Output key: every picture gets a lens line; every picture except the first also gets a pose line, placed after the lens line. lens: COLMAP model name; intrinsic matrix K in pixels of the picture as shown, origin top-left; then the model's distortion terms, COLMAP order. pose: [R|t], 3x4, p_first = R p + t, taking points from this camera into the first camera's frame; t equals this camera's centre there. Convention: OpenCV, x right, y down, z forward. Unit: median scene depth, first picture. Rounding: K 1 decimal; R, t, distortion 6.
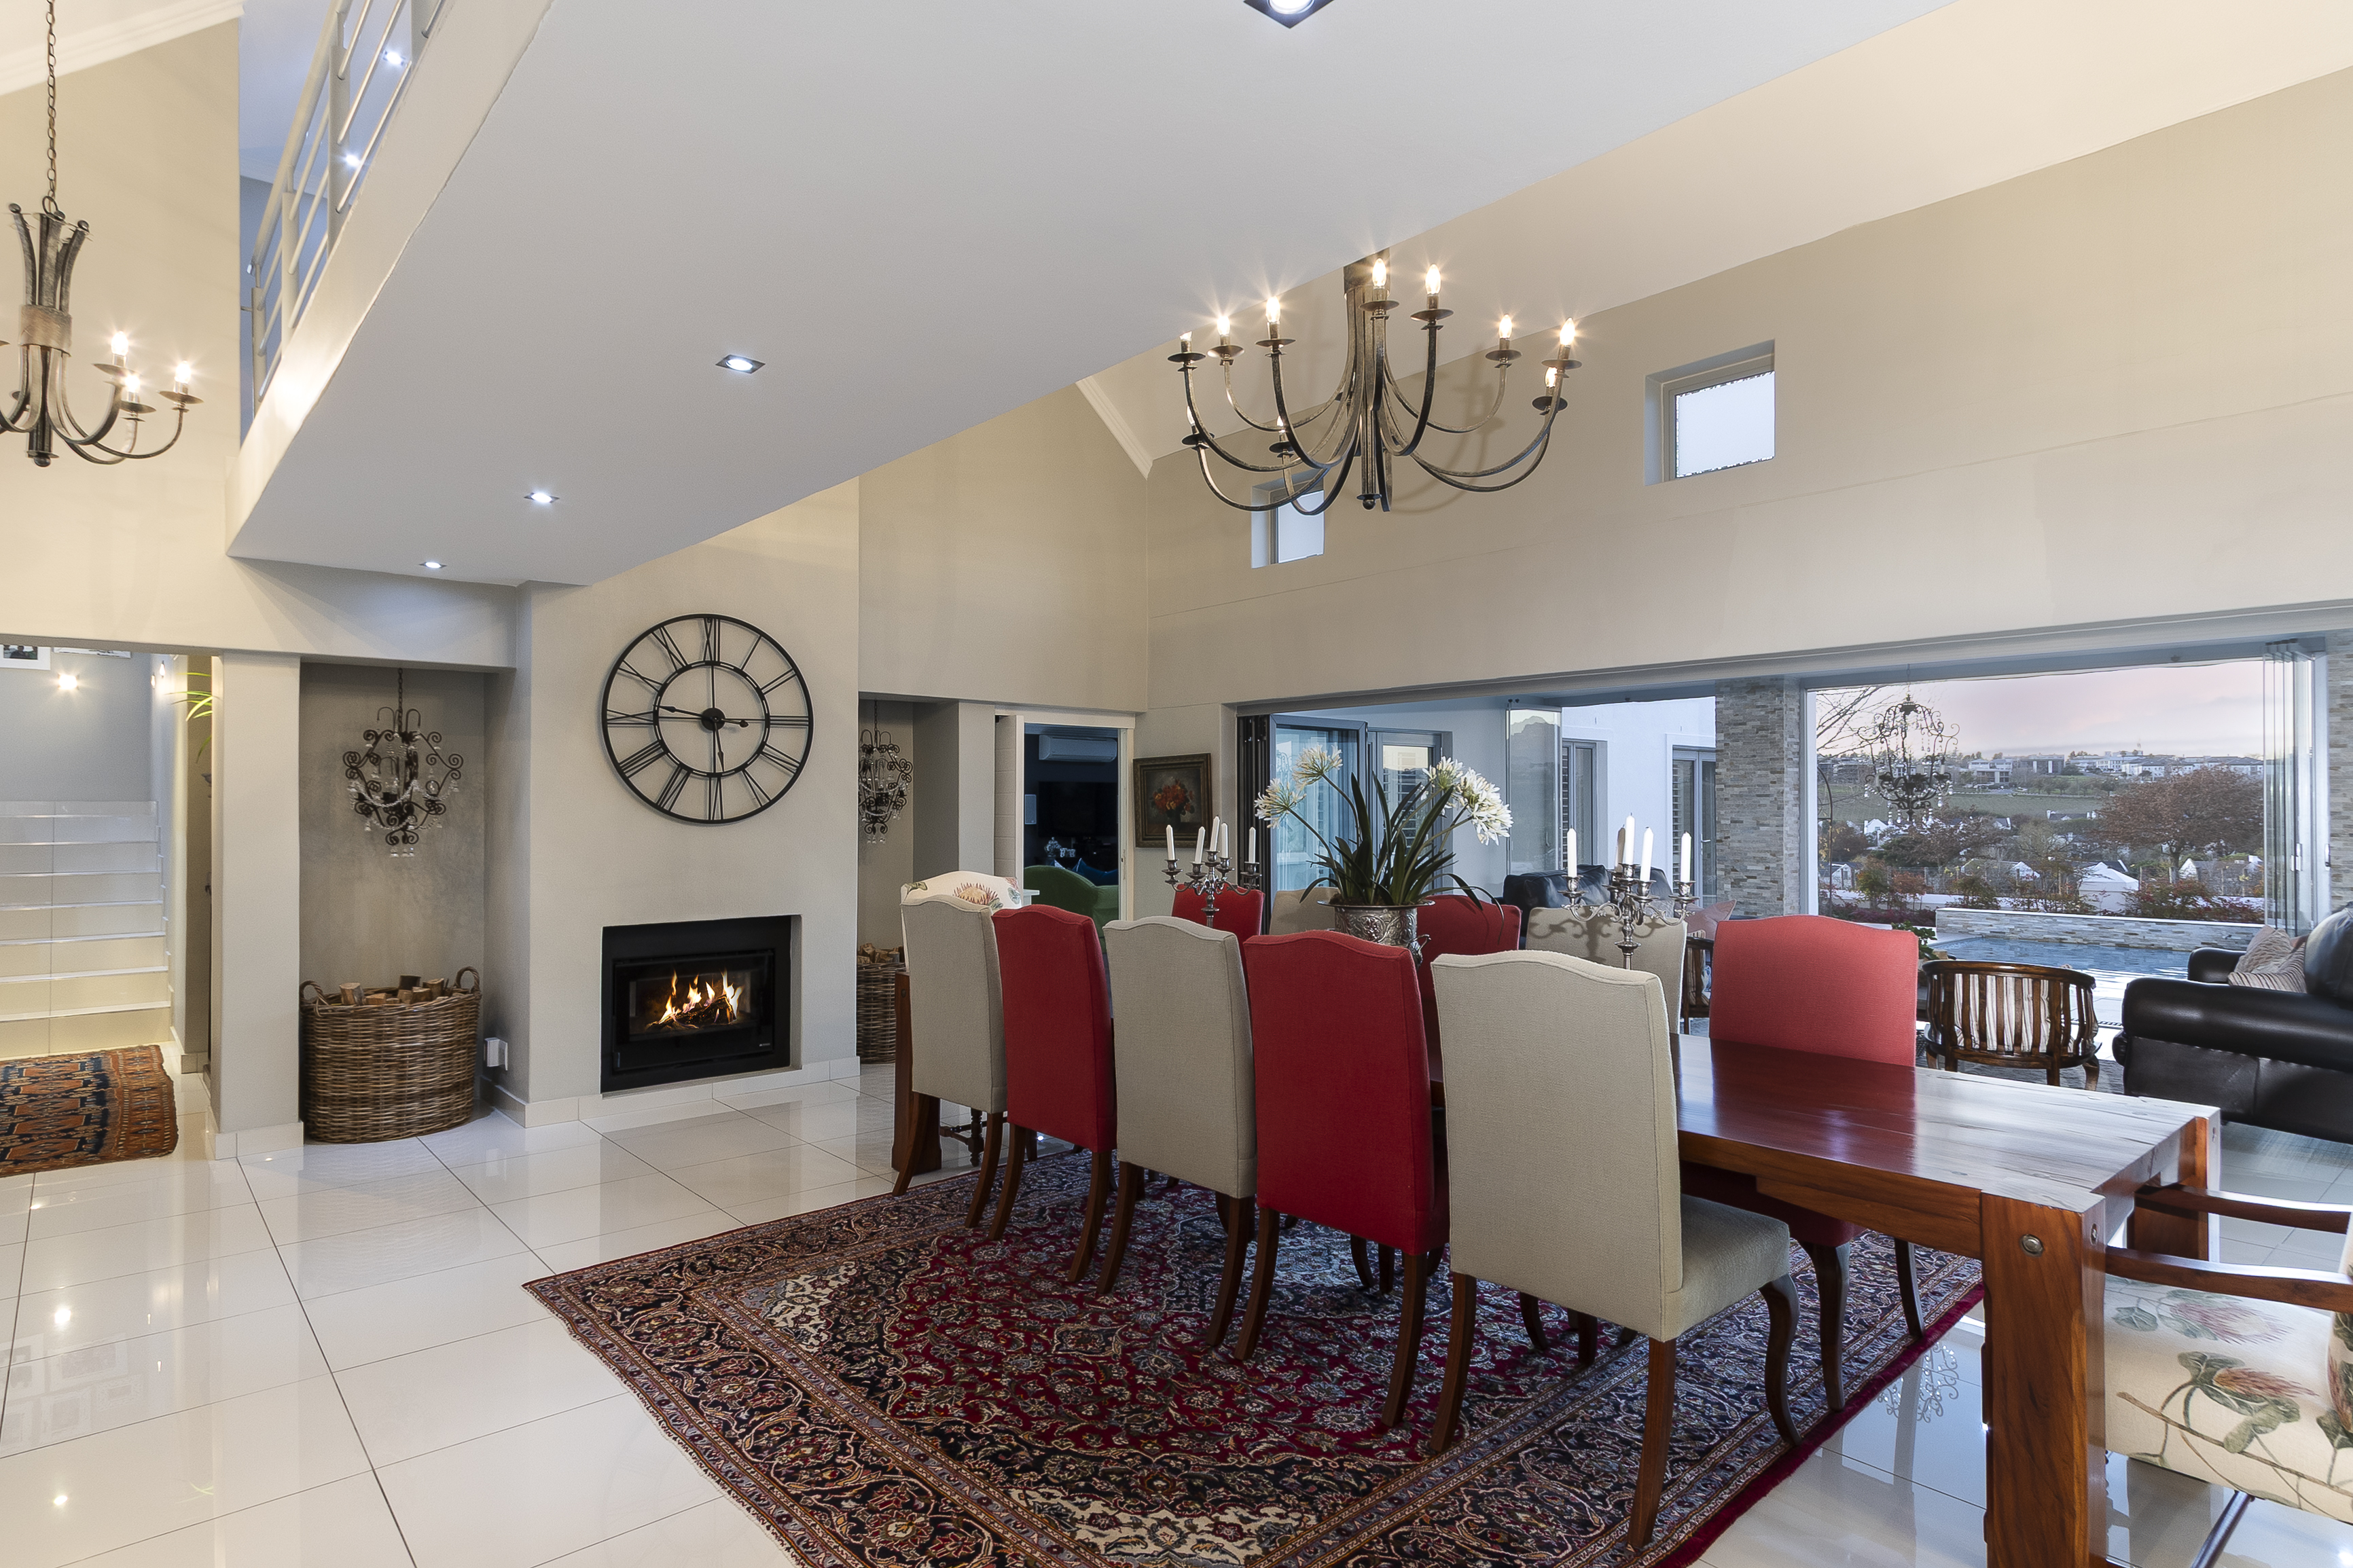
lens RADIAL K [[1253.9, 0, 1186.8], [0, 1253.9, 789.1], [0, 0, 1]] dist [-0.004018, -0.002330]
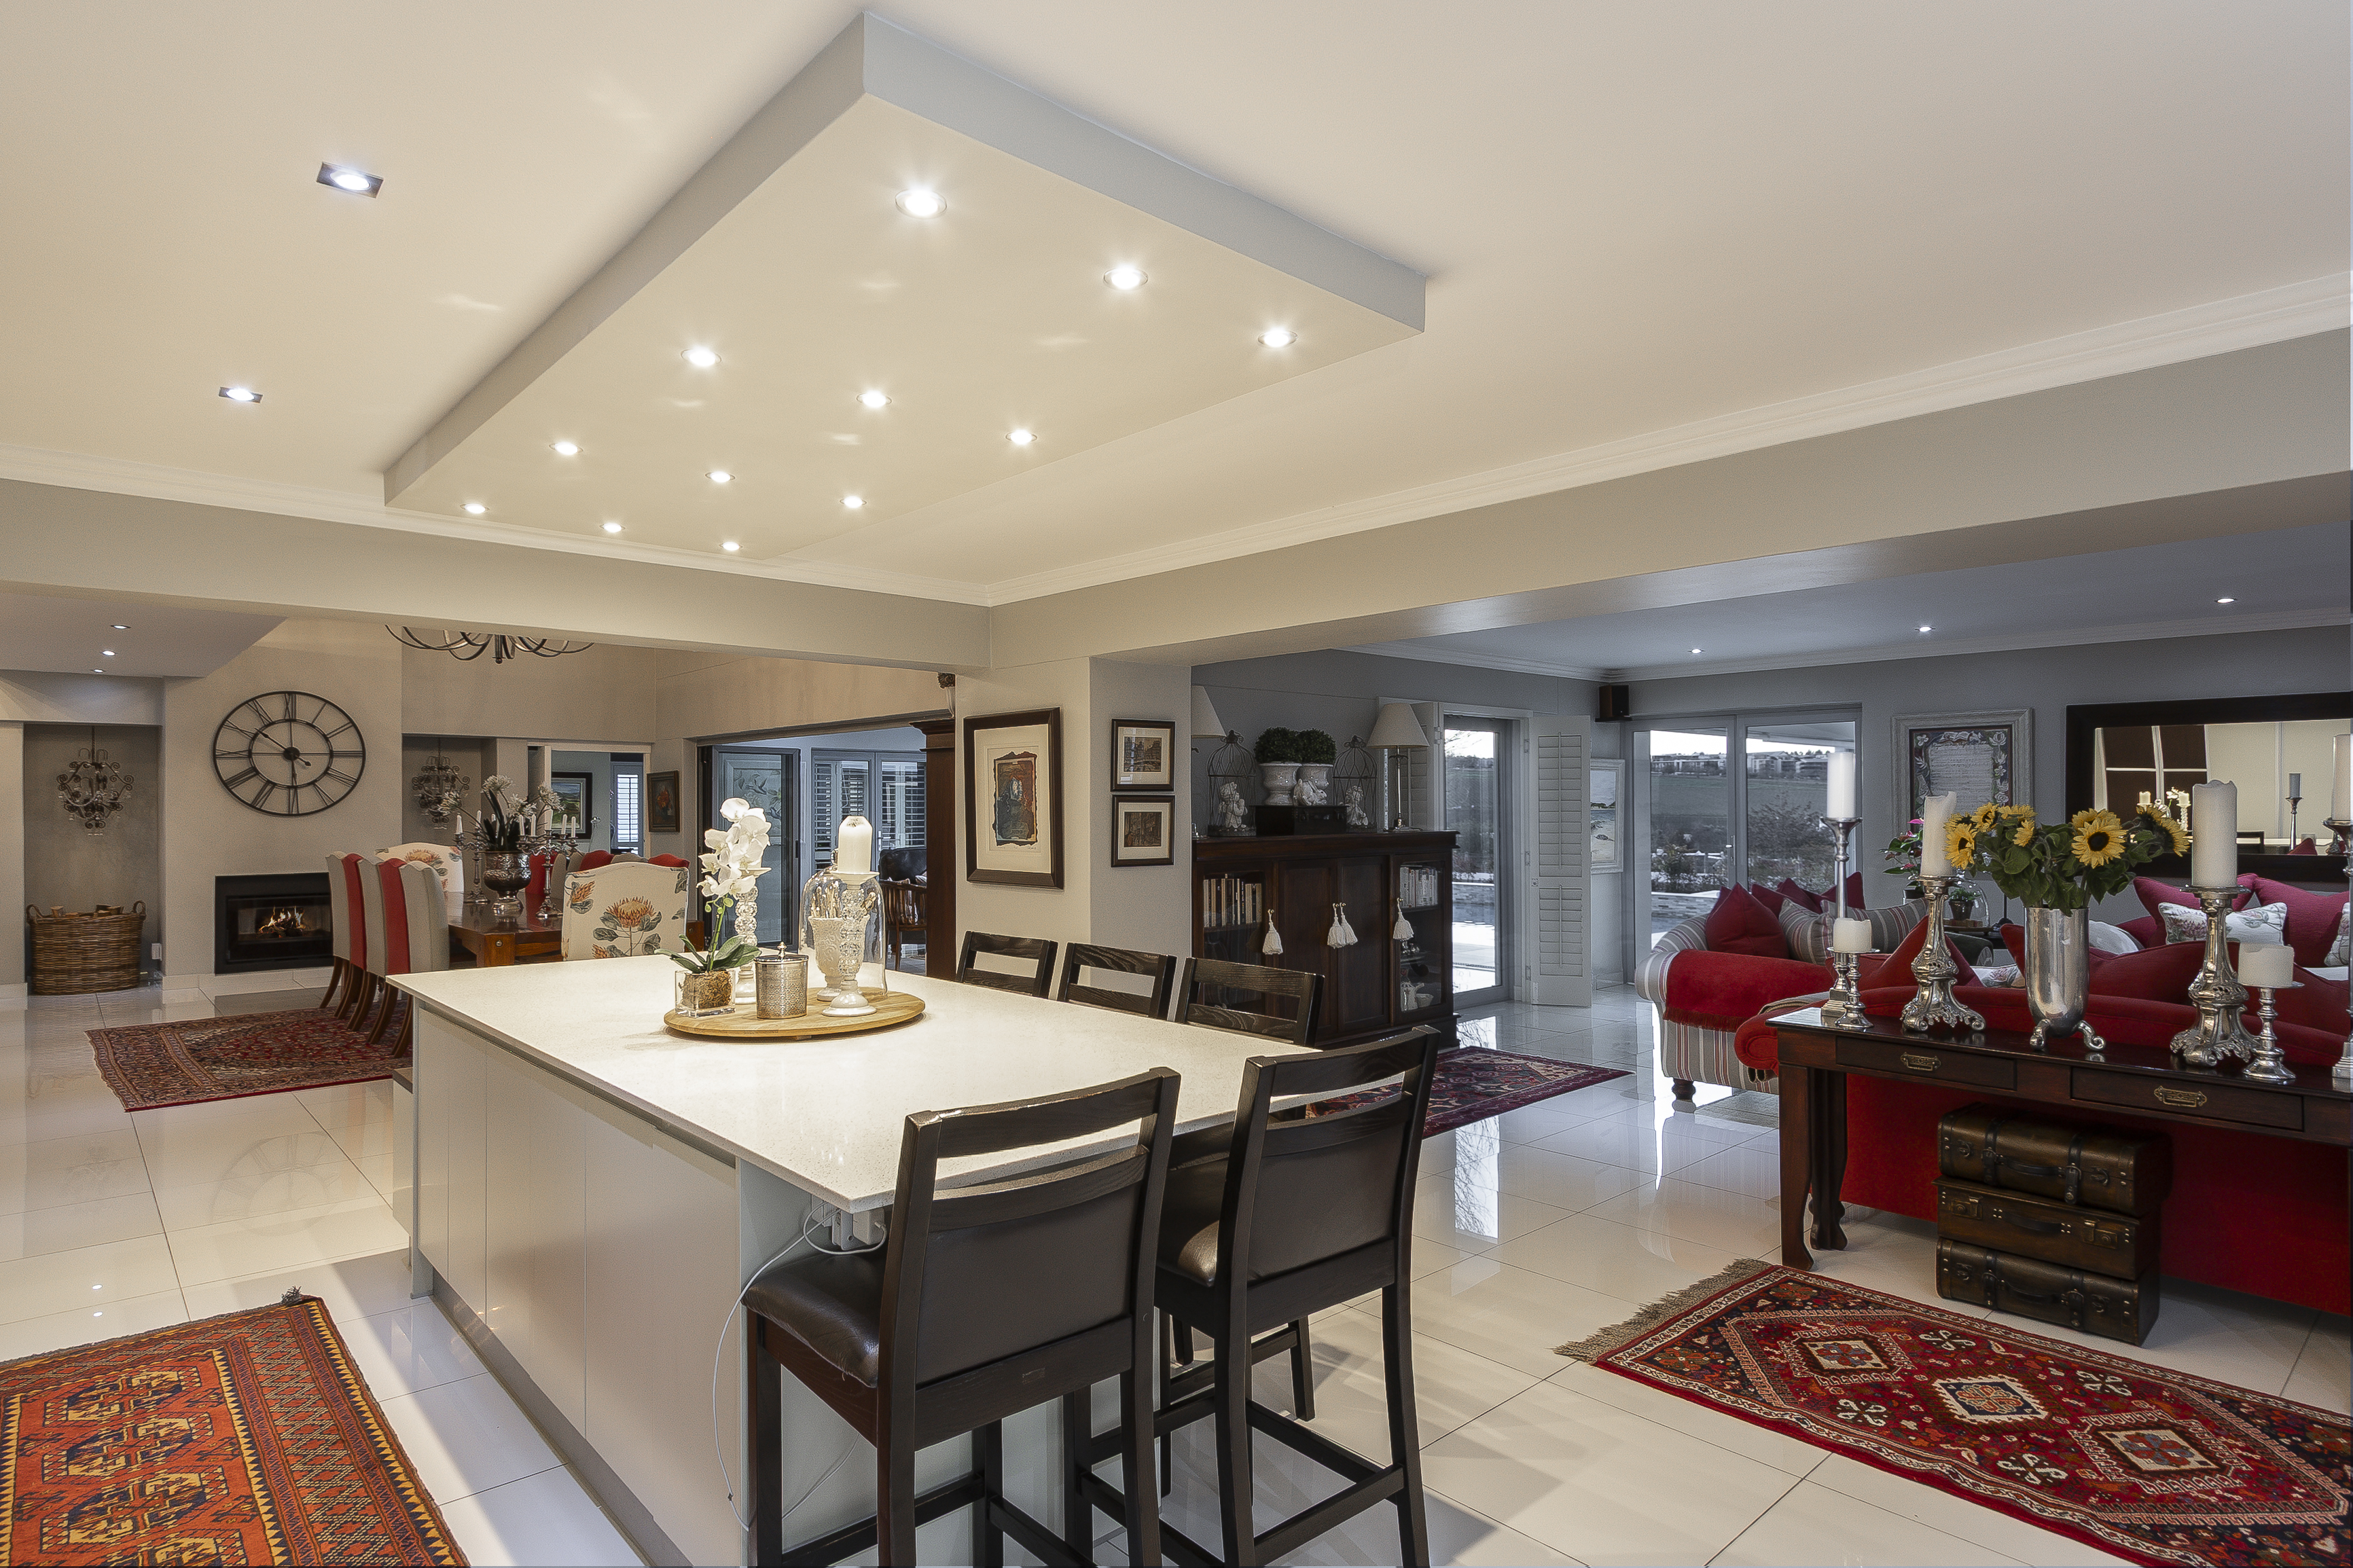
lens RADIAL K [[1253.9, 0, 1168.9], [0, 1253.9, 796.3], [0, 0, 1]] dist [-0.004018, -0.002330]
pose [[0.999883, -0.001599, 0.015192, 0.800048], [0.001491, 0.999974, 0.007109, -0.009389], [-0.015203, -0.007085, 0.999859, -0.717506]]
